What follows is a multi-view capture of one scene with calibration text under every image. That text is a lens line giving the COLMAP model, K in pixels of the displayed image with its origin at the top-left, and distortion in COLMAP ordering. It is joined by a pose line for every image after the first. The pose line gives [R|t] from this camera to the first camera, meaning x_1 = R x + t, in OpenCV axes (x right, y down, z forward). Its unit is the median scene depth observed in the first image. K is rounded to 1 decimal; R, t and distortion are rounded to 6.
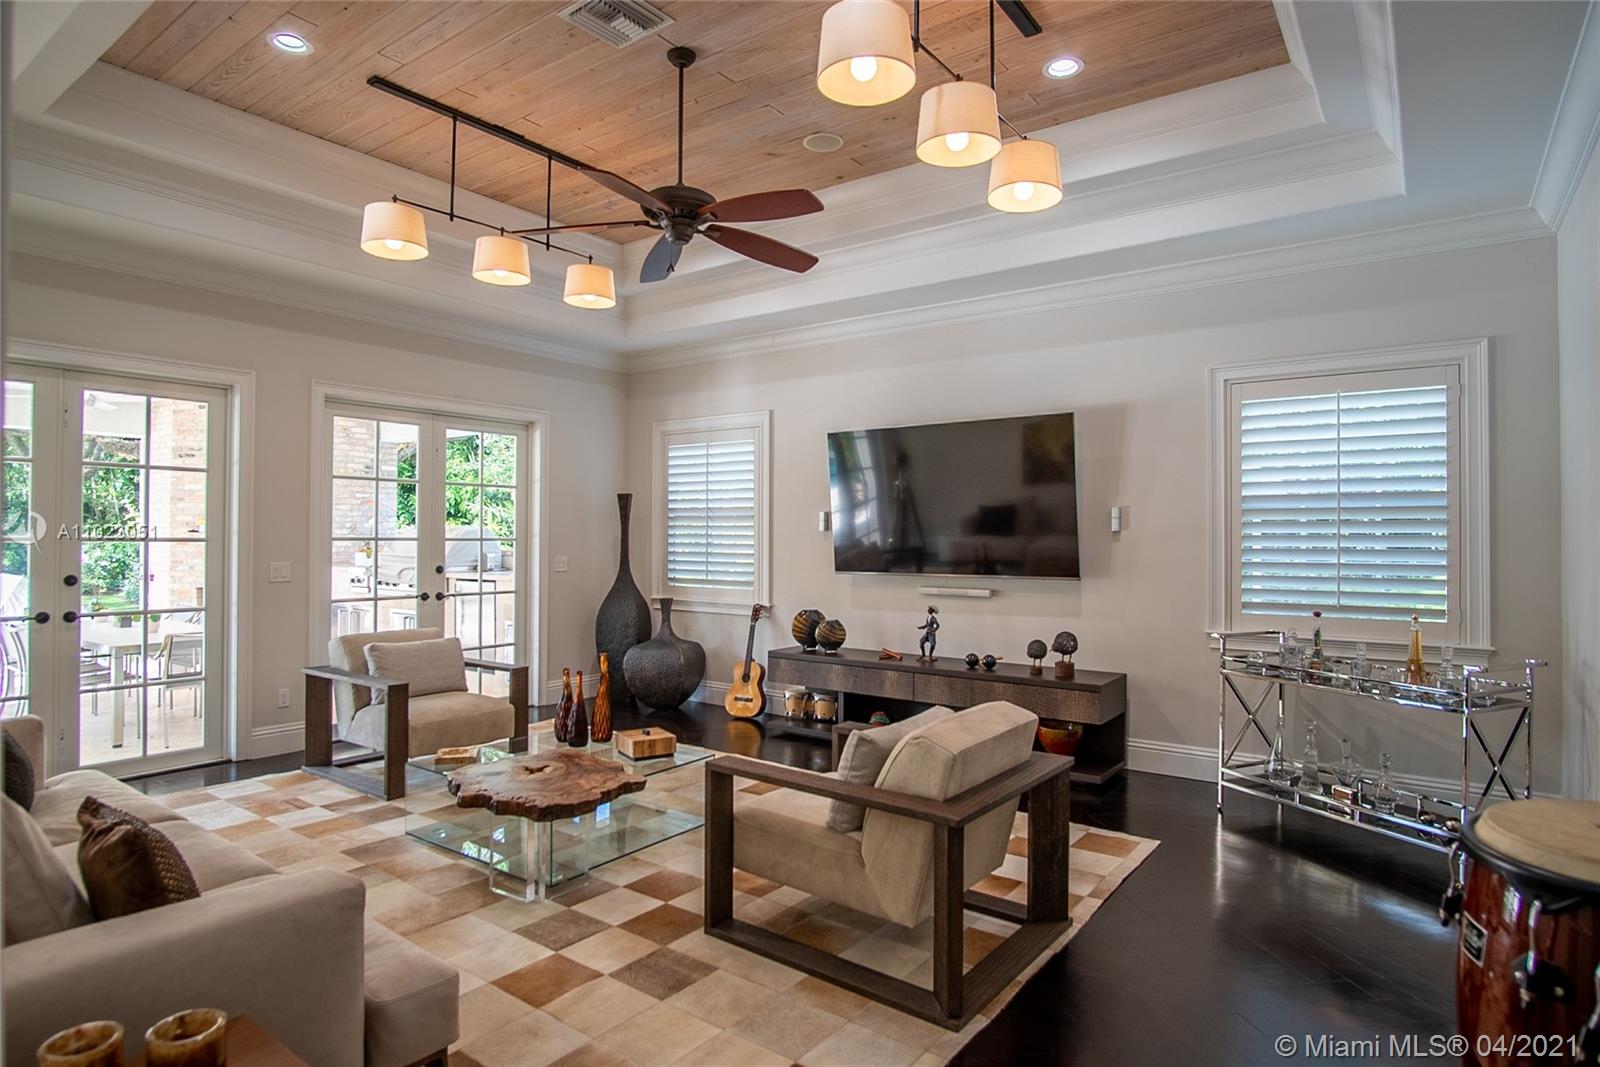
lens RADIAL K [[877.4, 0, 795.4], [0, 877.4, 531.3], [0, 0, 1]] dist [-0.025185, 0.007654]
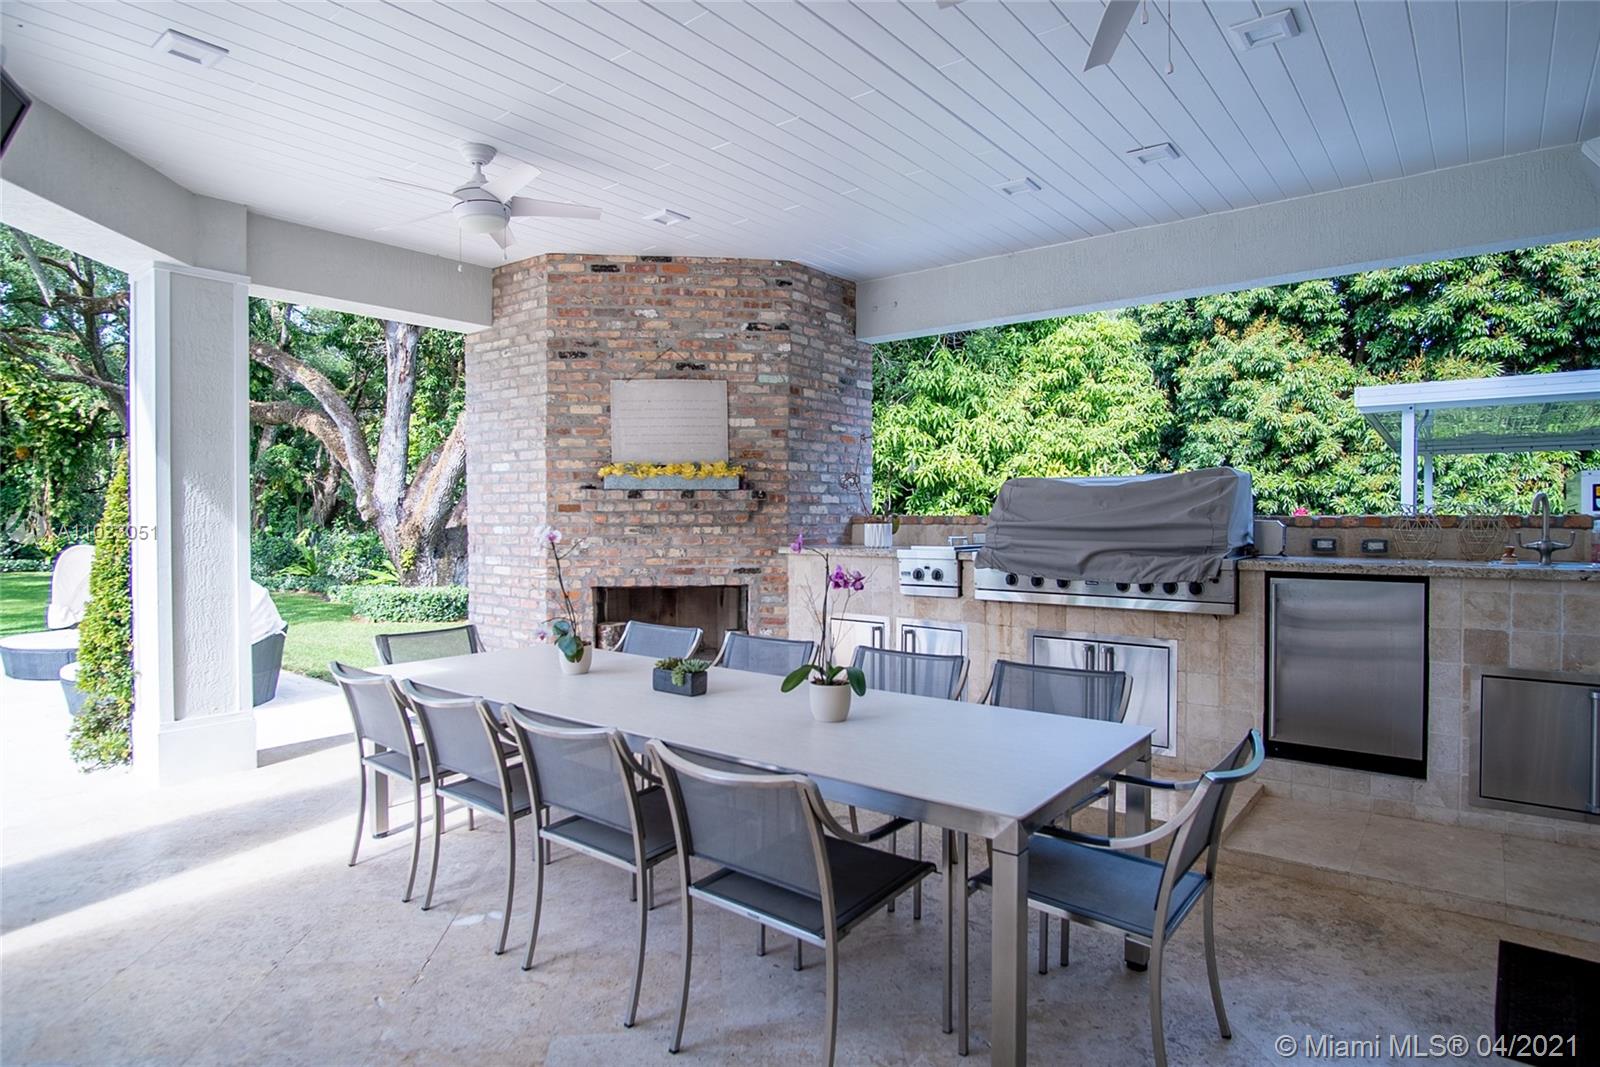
lens RADIAL K [[877.4, 0, 800.6], [0, 877.4, 530.8], [0, 0, 1]] dist [-0.025185, 0.007654]
pose [[0.999601, -0.003088, -0.028080, -0.396091], [0.003812, 0.999661, 0.025757, 0.010121], [0.027991, -0.025854, 0.999274, 0.315955]]
